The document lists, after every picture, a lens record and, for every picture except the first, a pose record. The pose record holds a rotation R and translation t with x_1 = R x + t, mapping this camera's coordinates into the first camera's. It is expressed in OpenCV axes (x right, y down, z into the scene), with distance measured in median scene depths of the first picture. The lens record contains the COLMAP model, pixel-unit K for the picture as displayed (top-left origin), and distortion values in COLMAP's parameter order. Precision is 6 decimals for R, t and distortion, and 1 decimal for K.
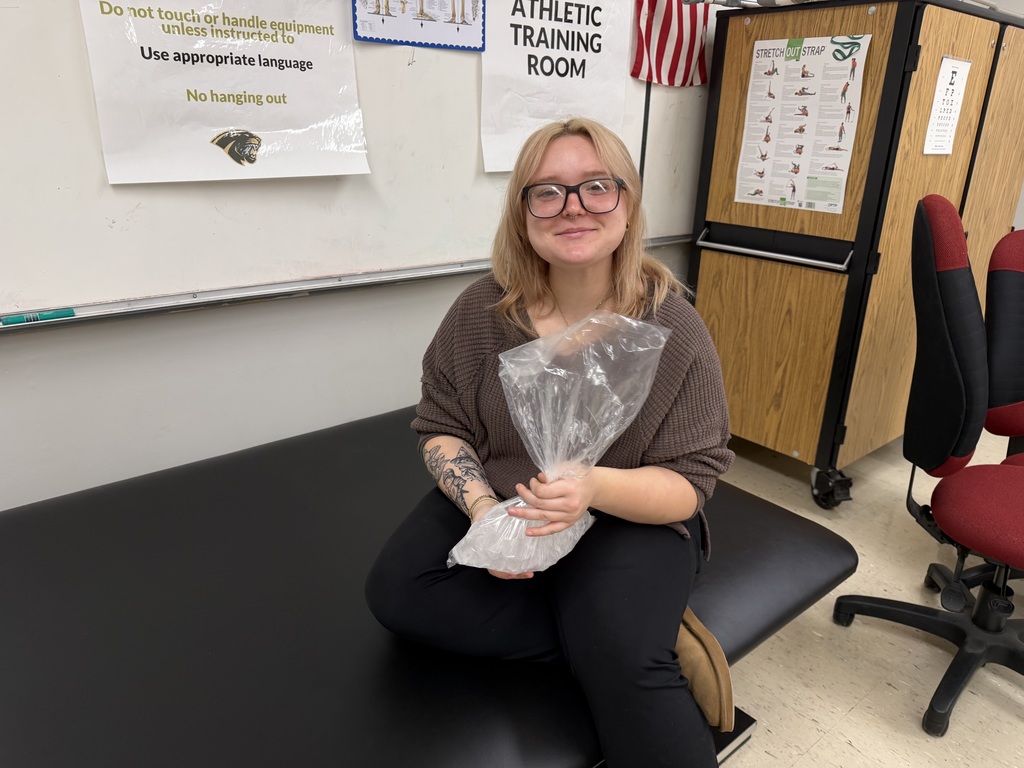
lens RADIAL K [[722.0, 0, 512.2], [0, 722.0, 384.7], [0, 0, 1]] dist [0.004492, -0.003902]
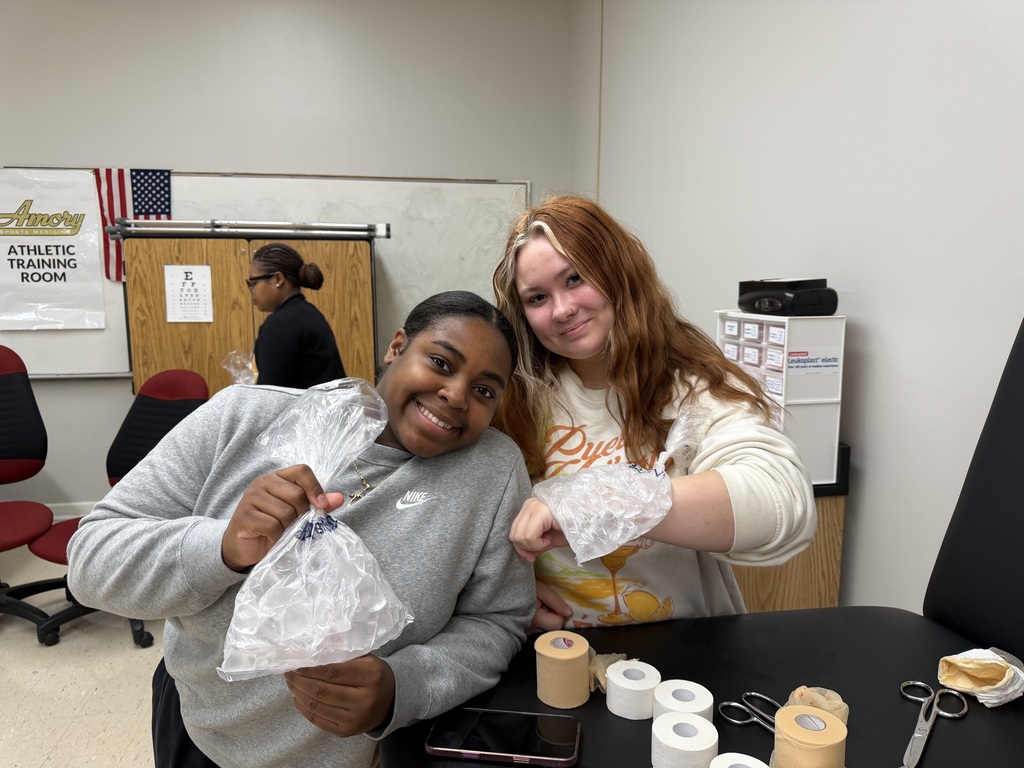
lens RADIAL K [[722.0, 0, 508.2], [0, 722.0, 381.4], [0, 0, 1]] dist [0.004492, -0.003902]
pose [[0.853778, 0.043303, -0.518833, 2.126083], [-0.156921, 0.971596, -0.177134, -0.037189], [0.496426, 0.232649, 0.836323, 0.099775]]
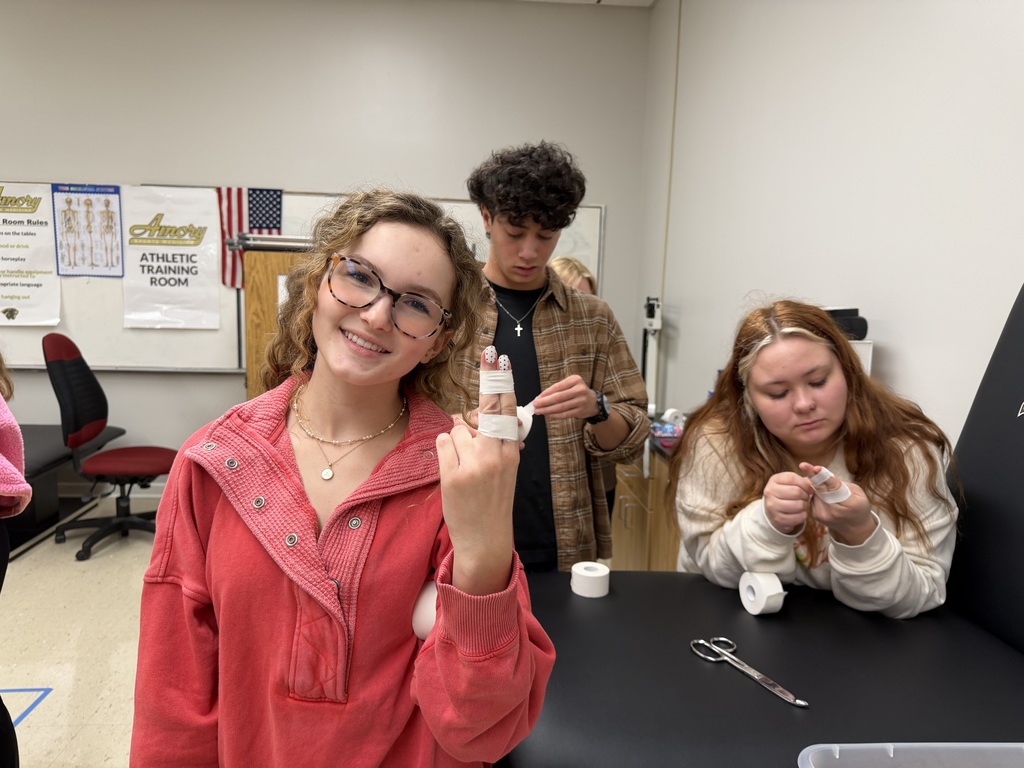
lens RADIAL K [[722.0, 0, 520.4], [0, 722.0, 388.1], [0, 0, 1]] dist [0.004492, -0.003902]
pose [[0.809944, 0.072995, -0.581947, 2.205834], [-0.209108, 0.962959, -0.170246, 0.003801], [0.547964, 0.259579, 0.795207, -0.037259]]
